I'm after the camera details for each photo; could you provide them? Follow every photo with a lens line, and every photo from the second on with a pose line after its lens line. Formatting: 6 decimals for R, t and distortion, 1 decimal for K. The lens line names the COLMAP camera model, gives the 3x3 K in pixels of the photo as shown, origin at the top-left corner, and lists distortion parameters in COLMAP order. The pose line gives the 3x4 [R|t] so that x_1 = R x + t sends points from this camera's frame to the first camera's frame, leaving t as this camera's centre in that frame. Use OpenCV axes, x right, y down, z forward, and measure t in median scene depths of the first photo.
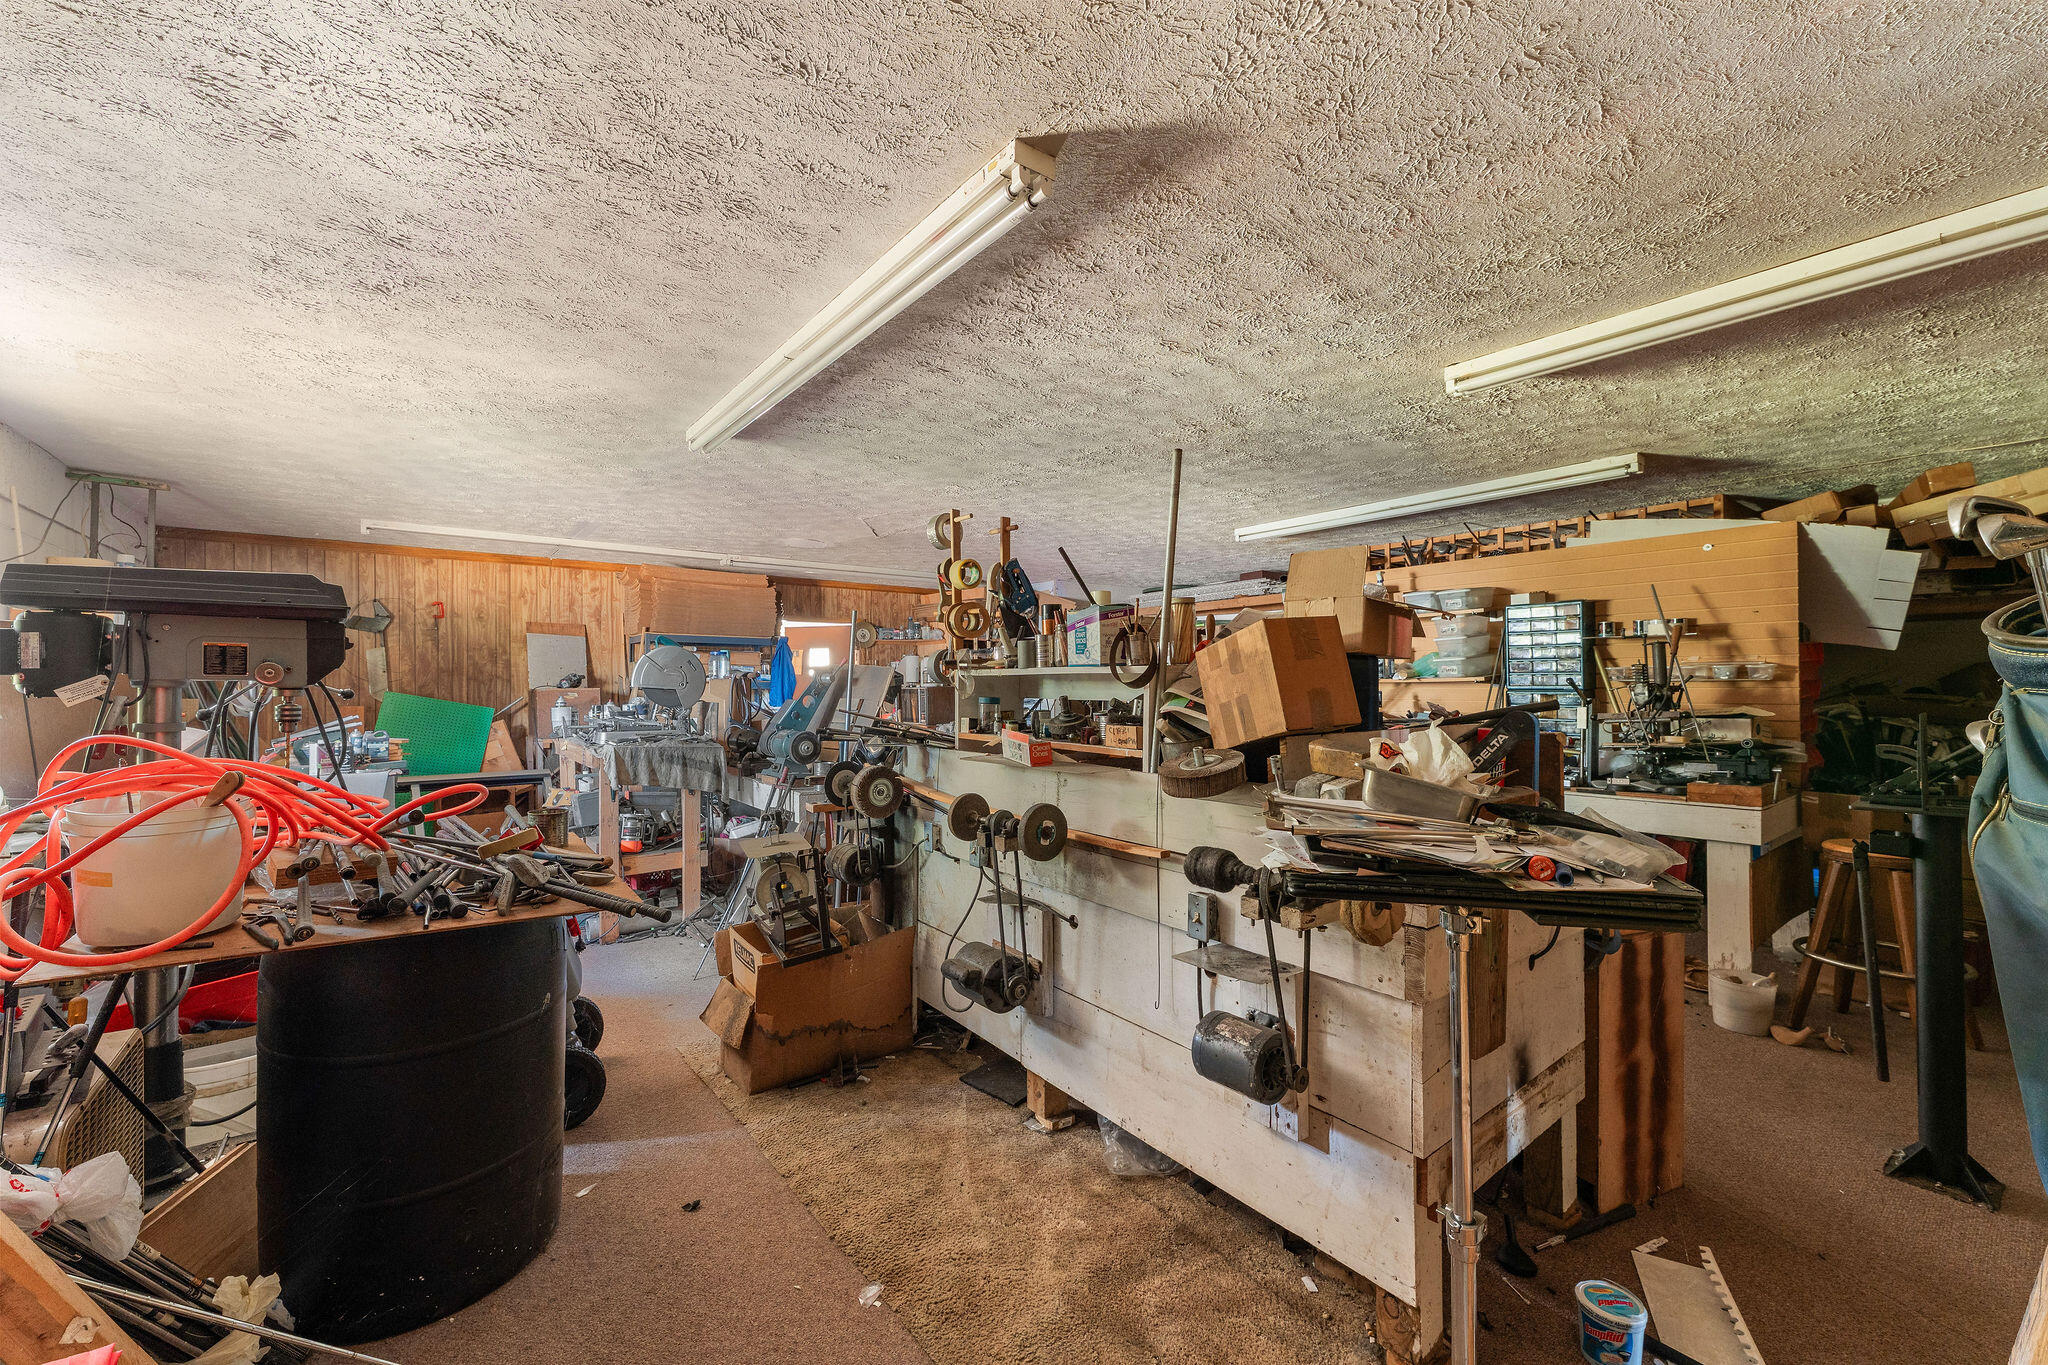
lens RADIAL K [[815.9, 0, 1024.5], [0, 815.9, 681.2], [0, 0, 1]] dist [0.000965, -0.000329]
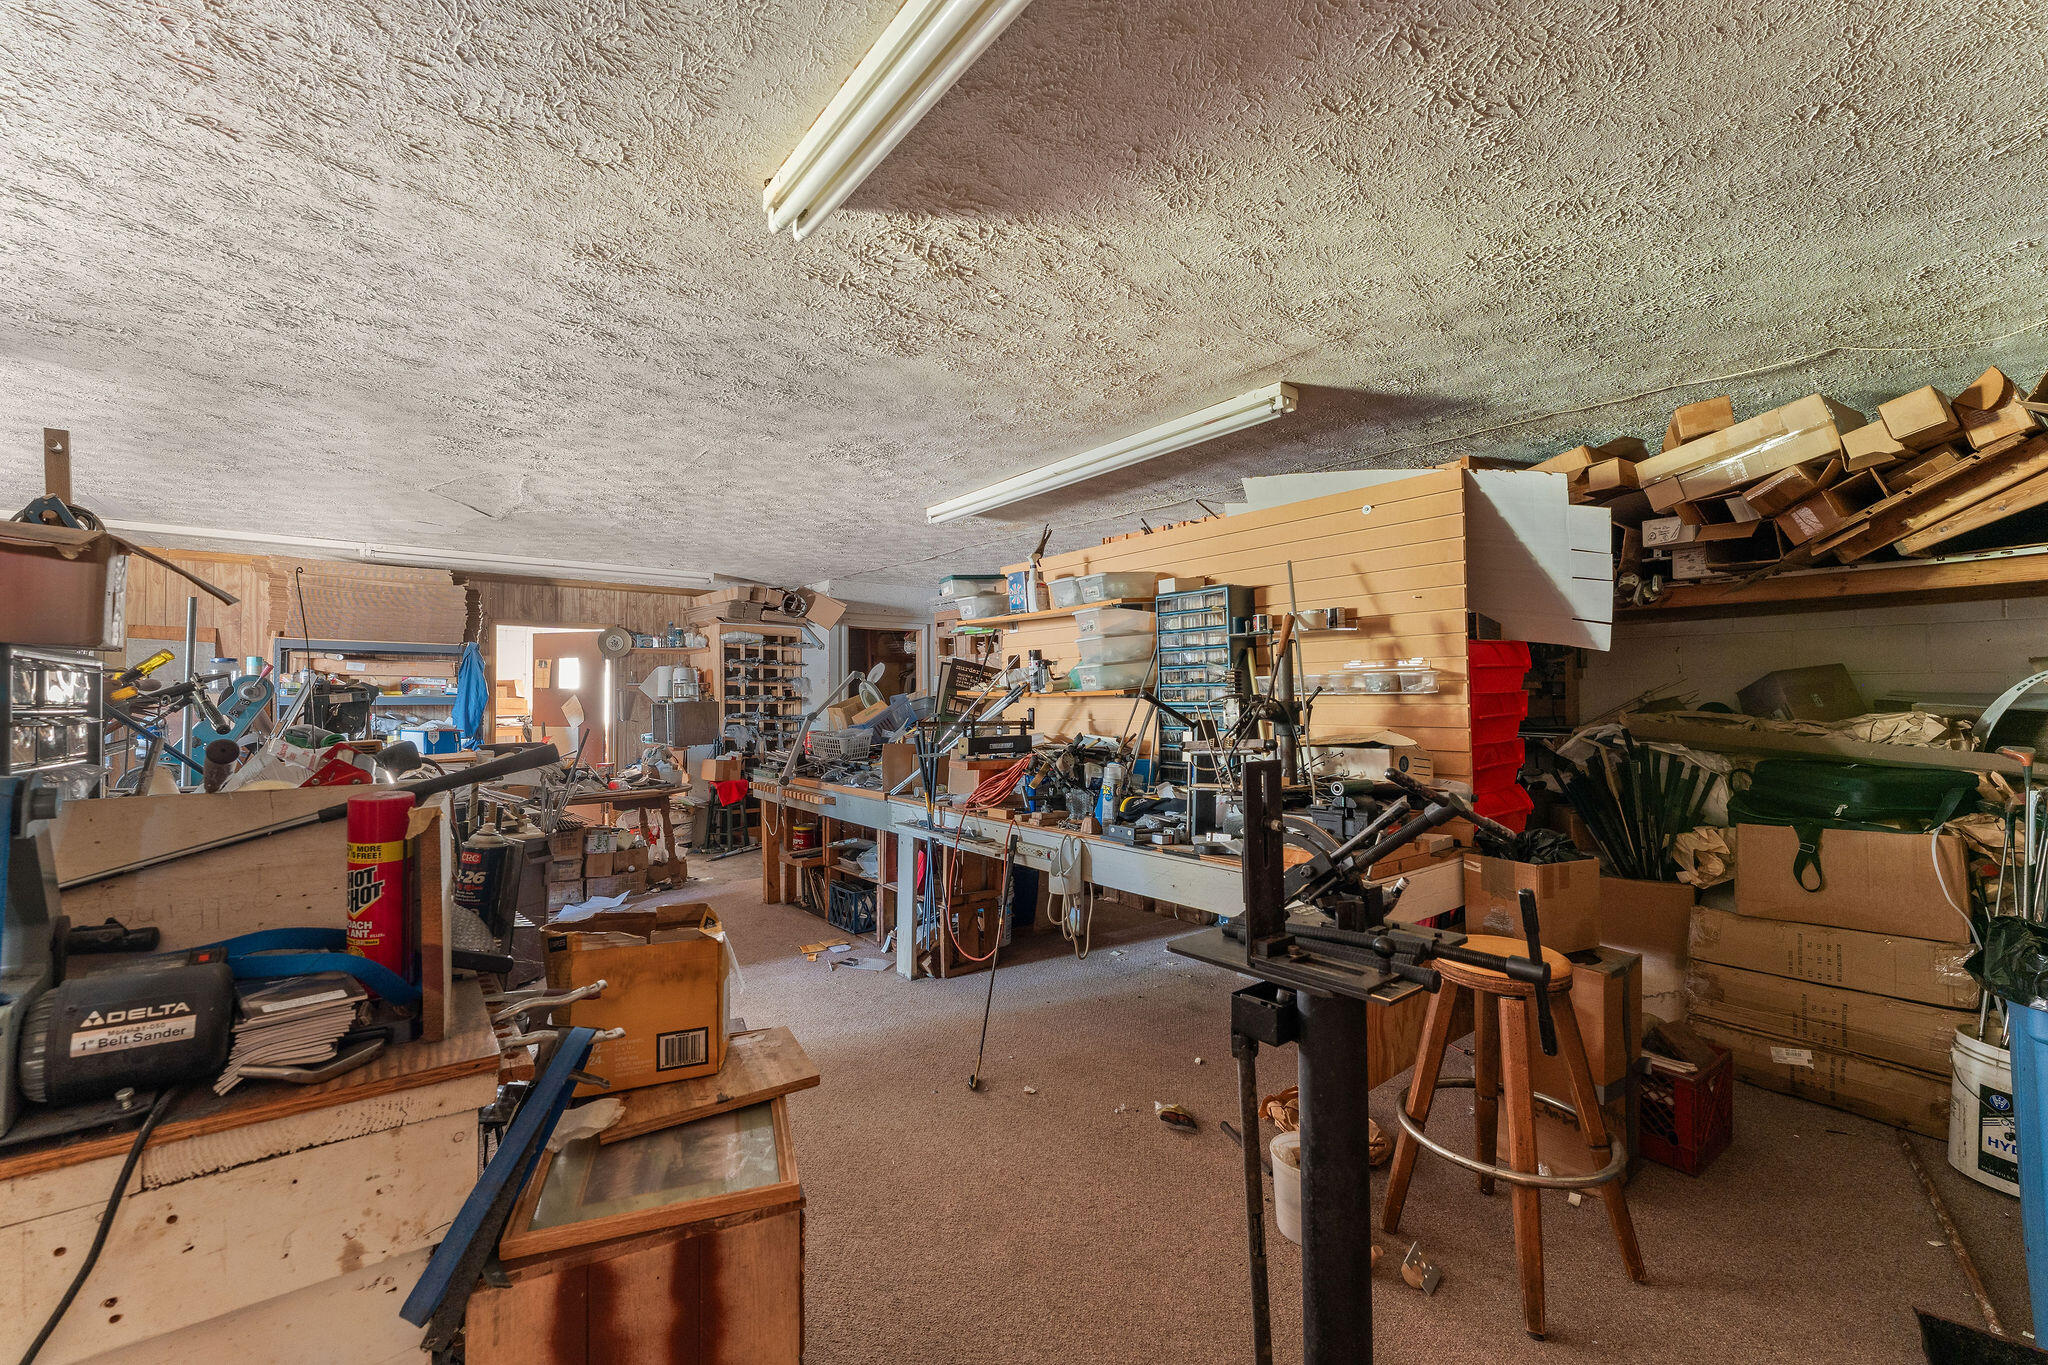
lens RADIAL K [[815.9, 0, 1022.7], [0, 815.9, 679.8], [0, 0, 1]] dist [0.000965, -0.000329]
pose [[0.999951, -0.000817, 0.009878, 0.507799], [0.000994, 0.999838, -0.017980, -0.000768], [-0.009861, 0.017989, 0.999790, 0.272298]]
